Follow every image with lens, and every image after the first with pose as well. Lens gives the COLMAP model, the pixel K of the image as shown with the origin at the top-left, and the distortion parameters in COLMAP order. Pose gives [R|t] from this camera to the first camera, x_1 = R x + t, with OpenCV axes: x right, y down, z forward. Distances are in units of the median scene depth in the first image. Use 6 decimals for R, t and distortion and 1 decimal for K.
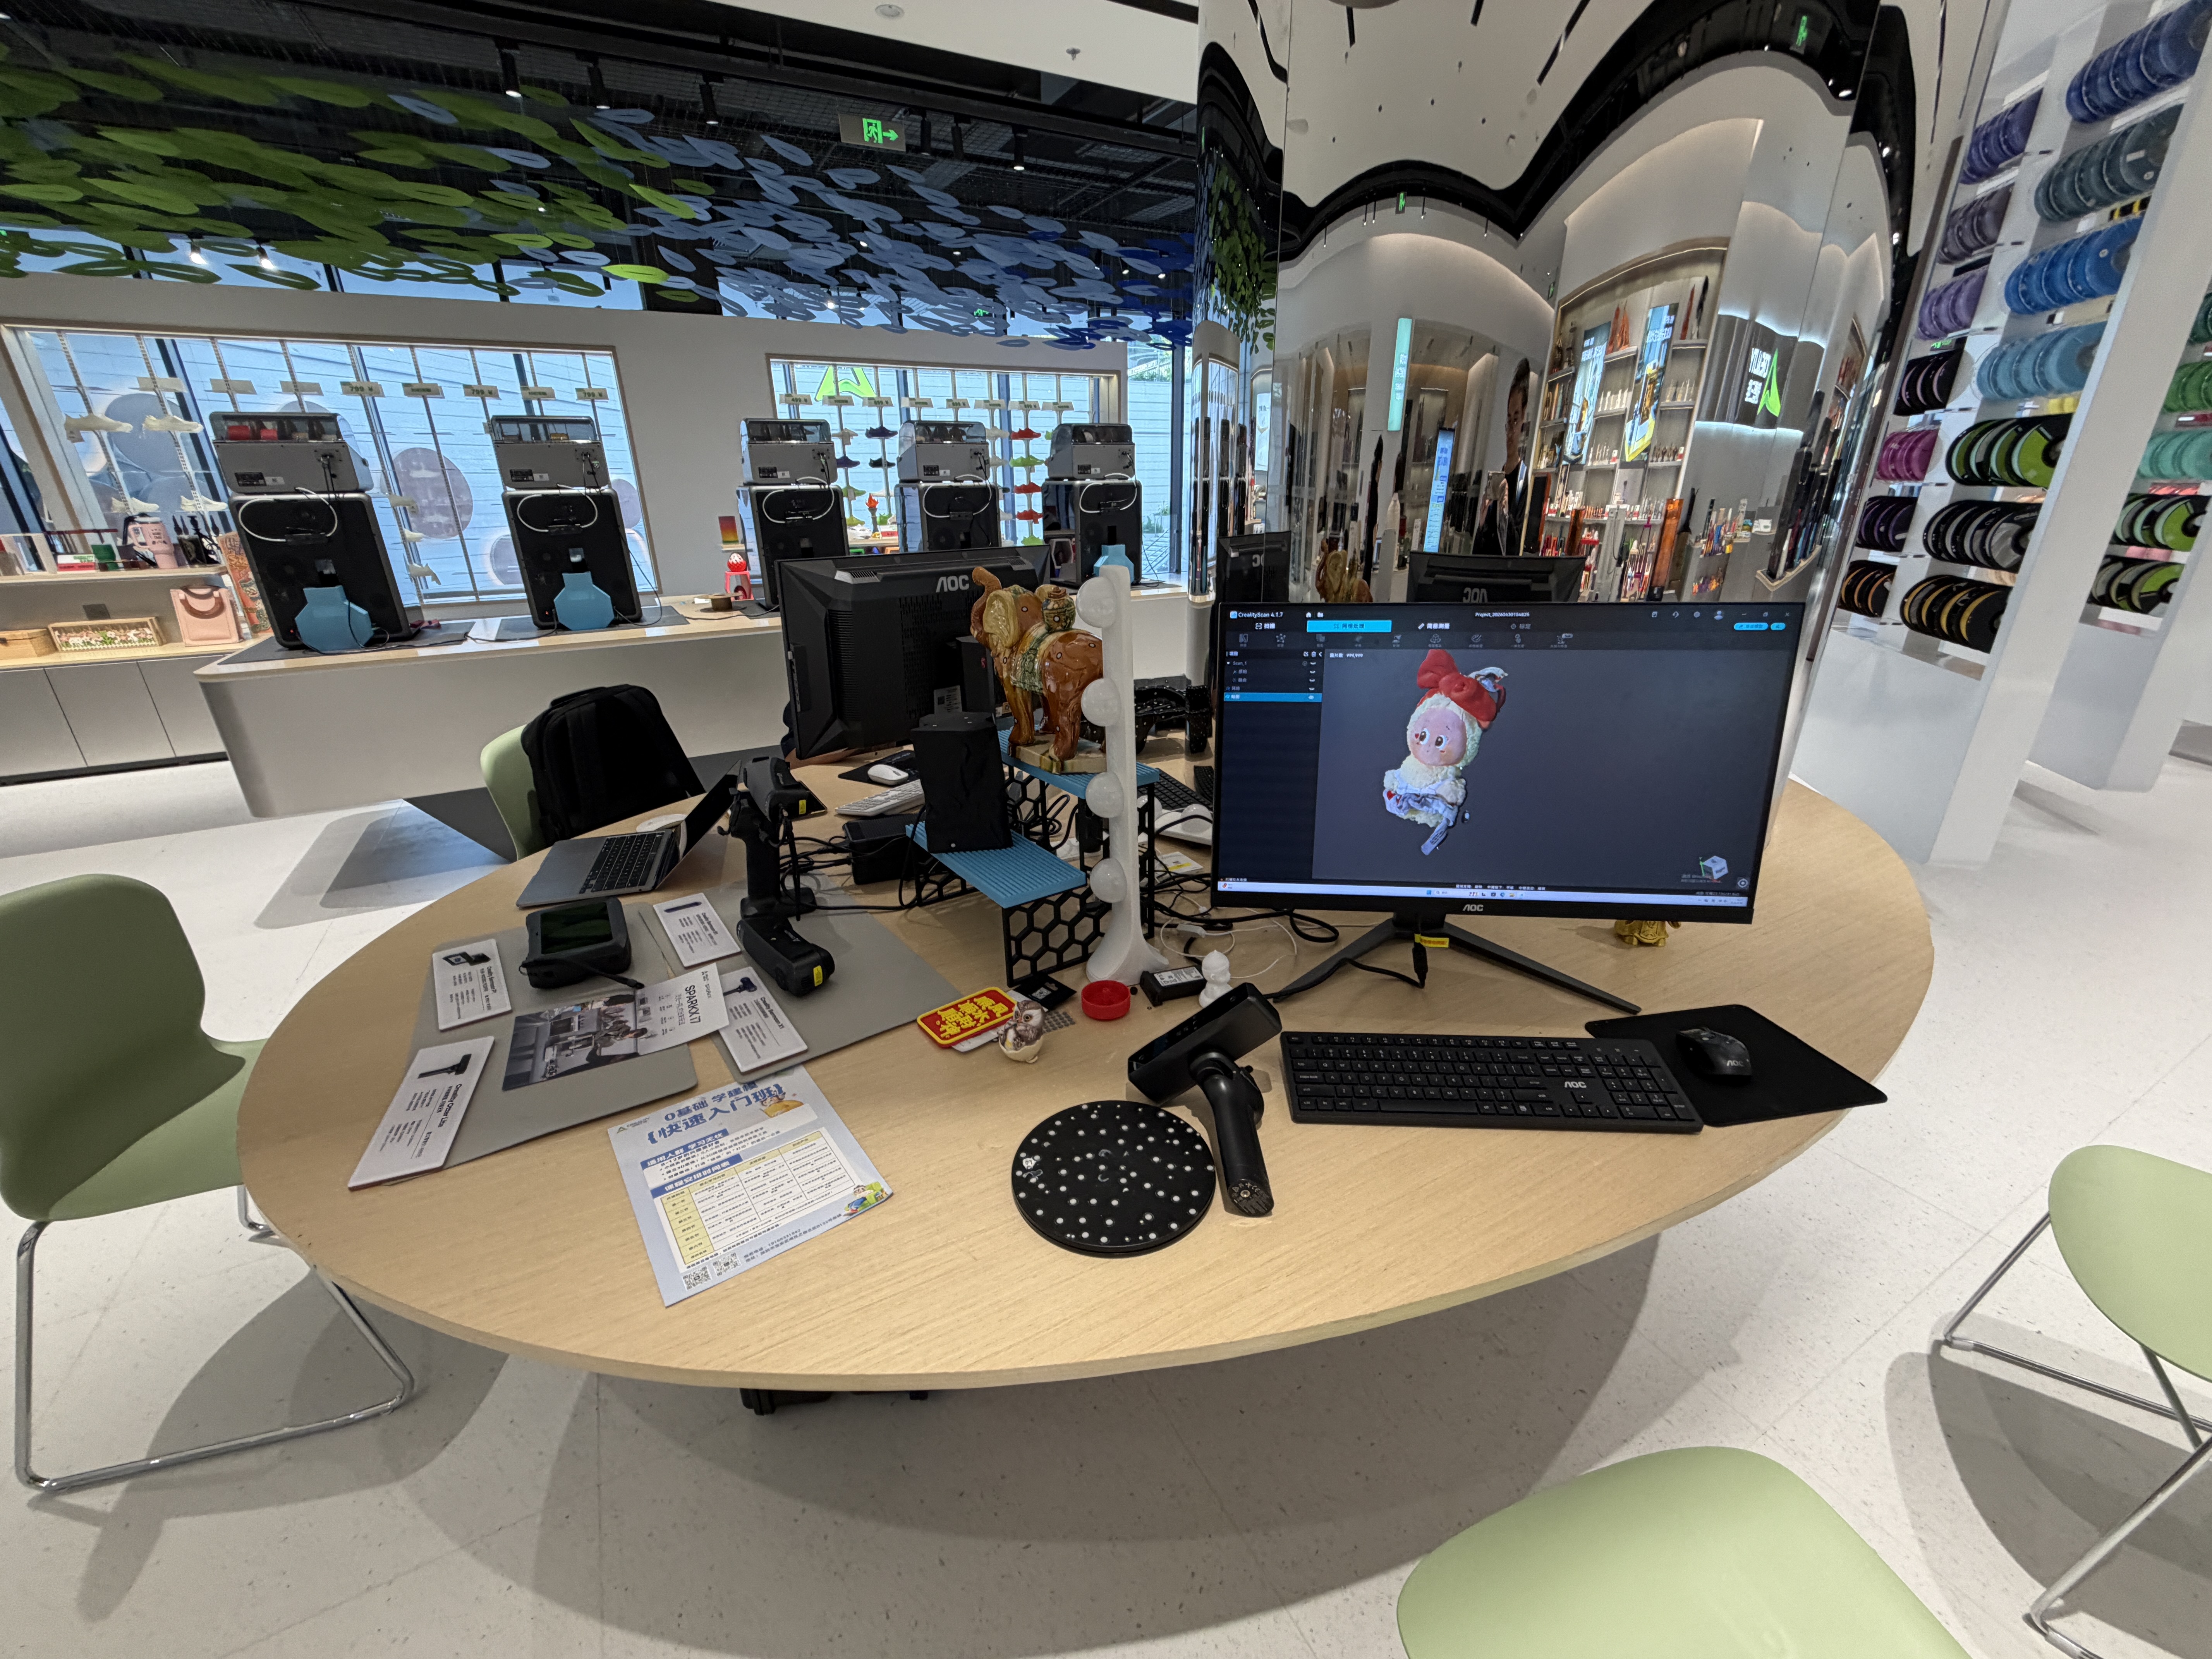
lens RADIAL K [[883.0, 0, 1106.0], [0, 883.0, 829.5], [0, 0, 1]] dist [-0.001296, -0.000026]
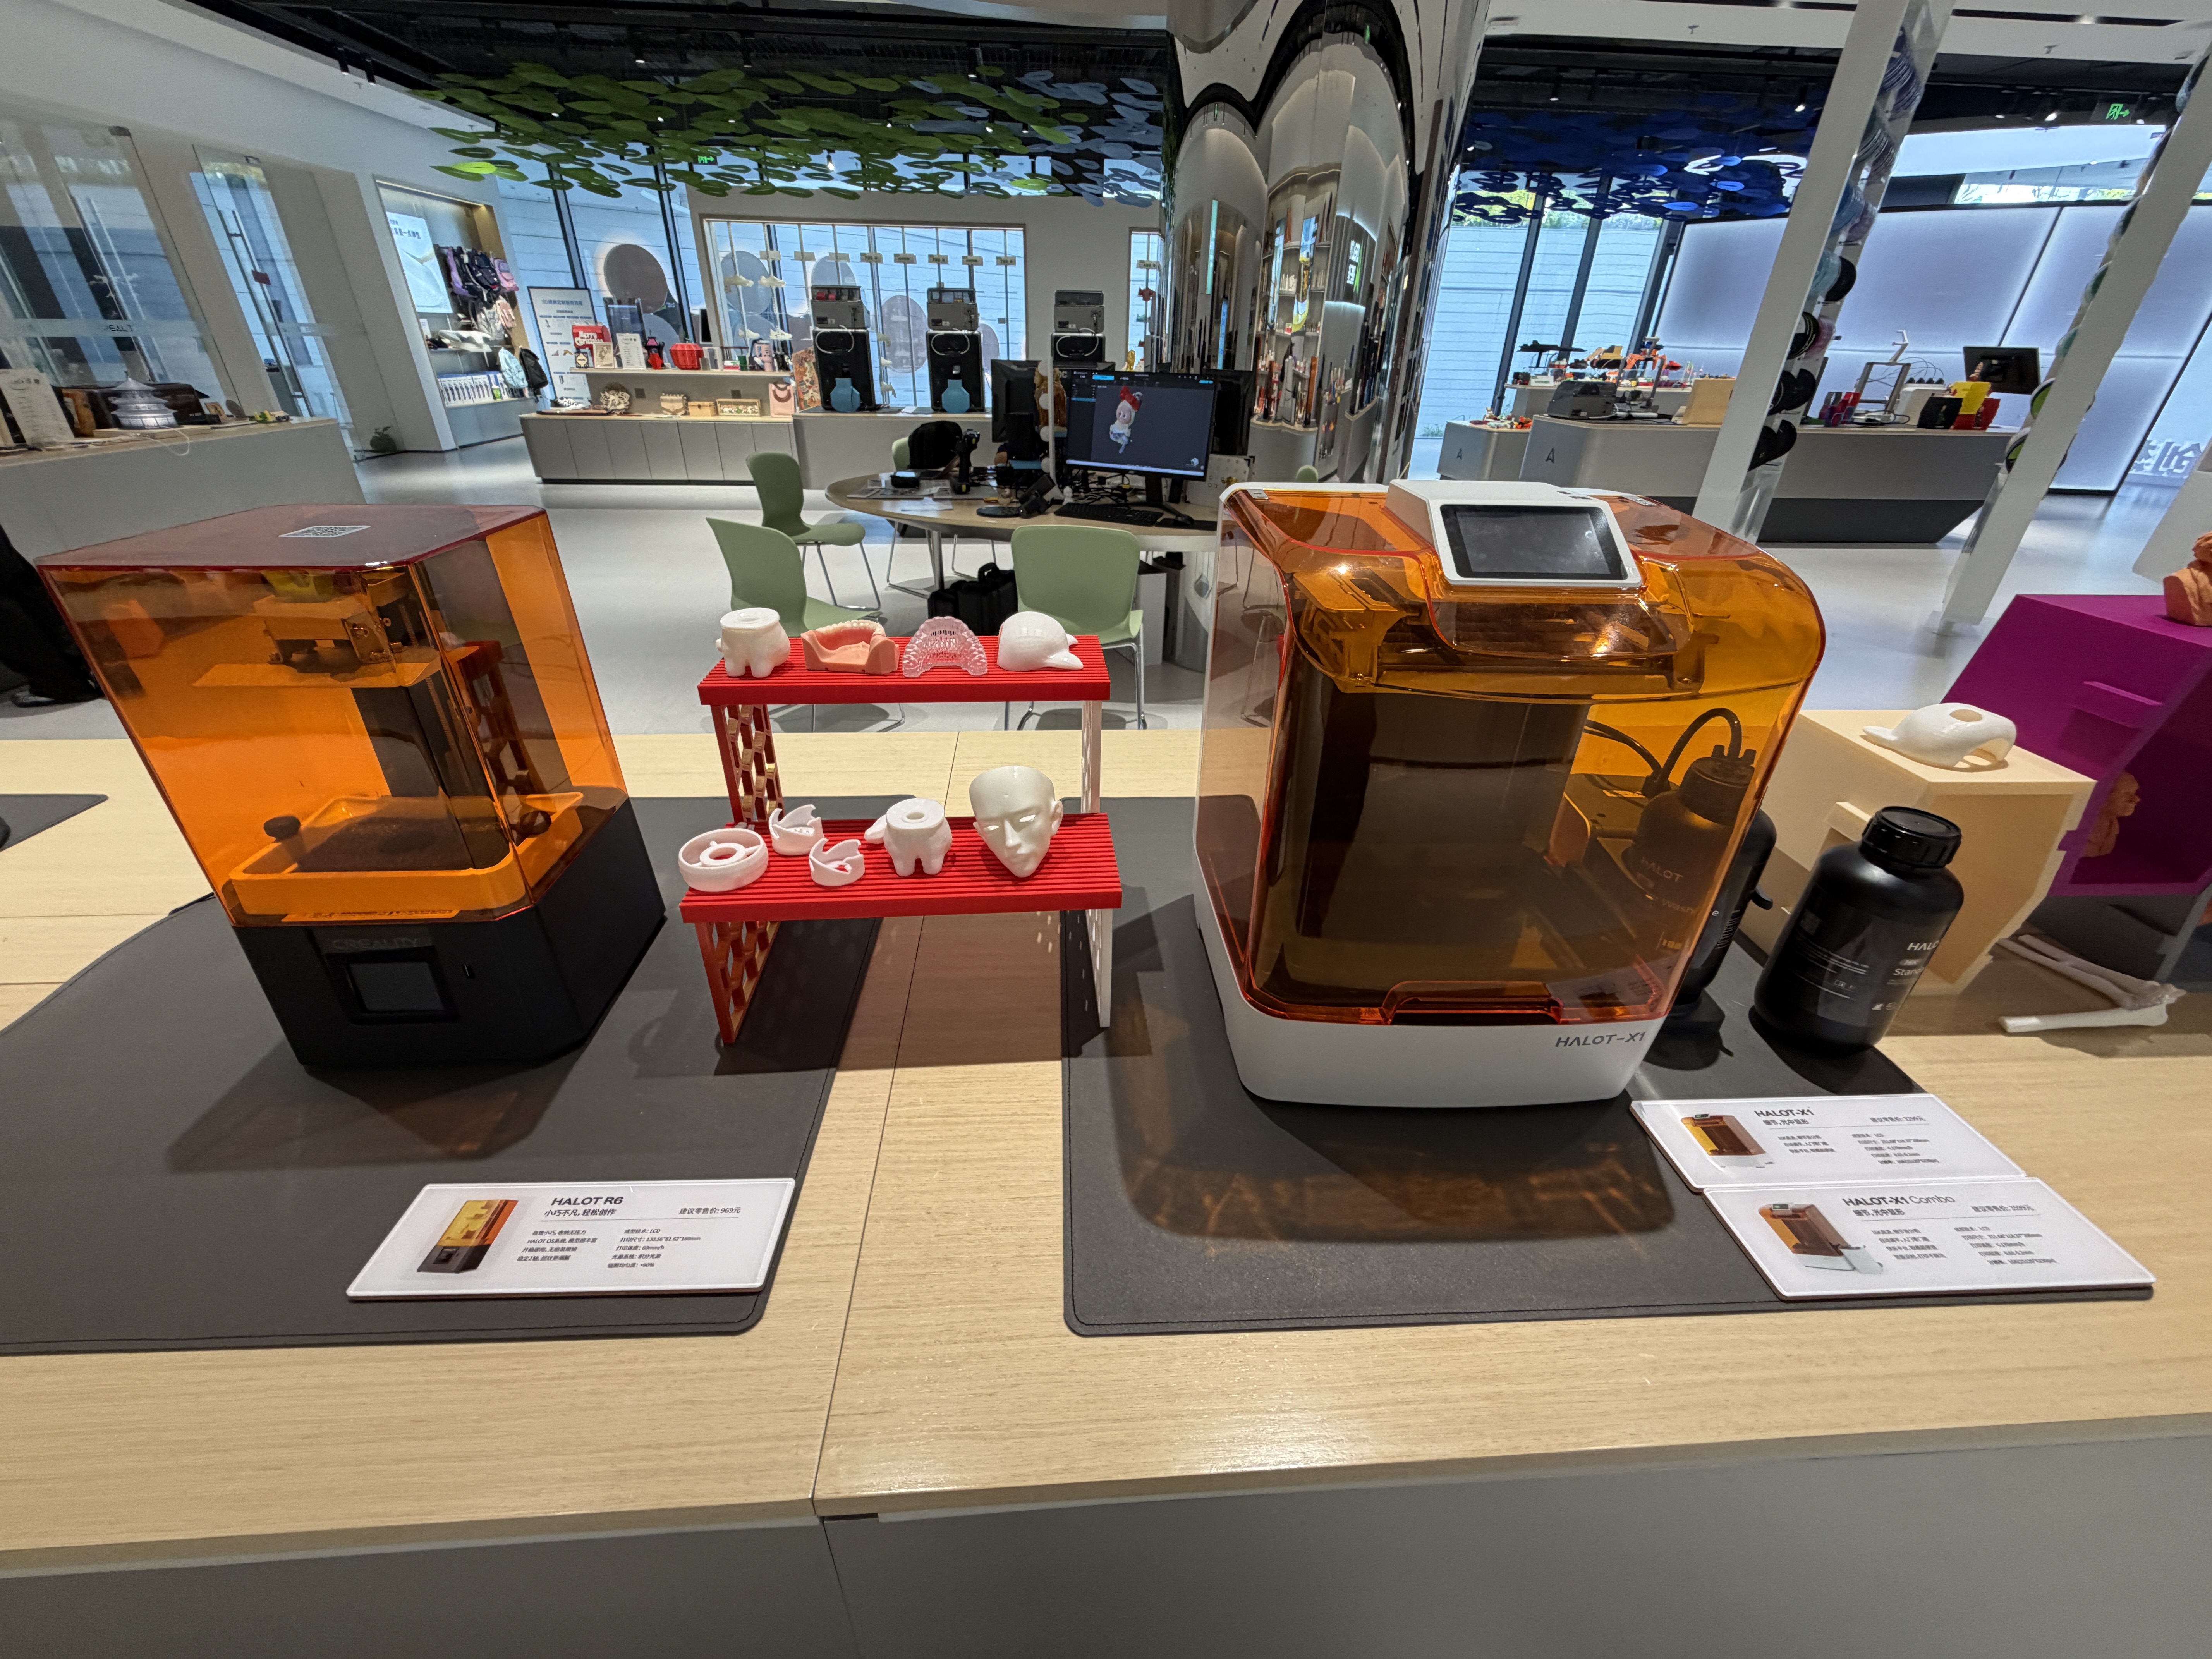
lens RADIAL K [[902.6, 0, 1106.0], [0, 902.6, 829.5], [0, 0, 1]] dist [0.003287, 0.000497]
pose [[0.908467, 0.225080, -0.352175, 0.419580], [-0.180445, 0.971253, 0.155266, 0.202401], [0.376998, -0.077506, 0.922966, -0.516649]]
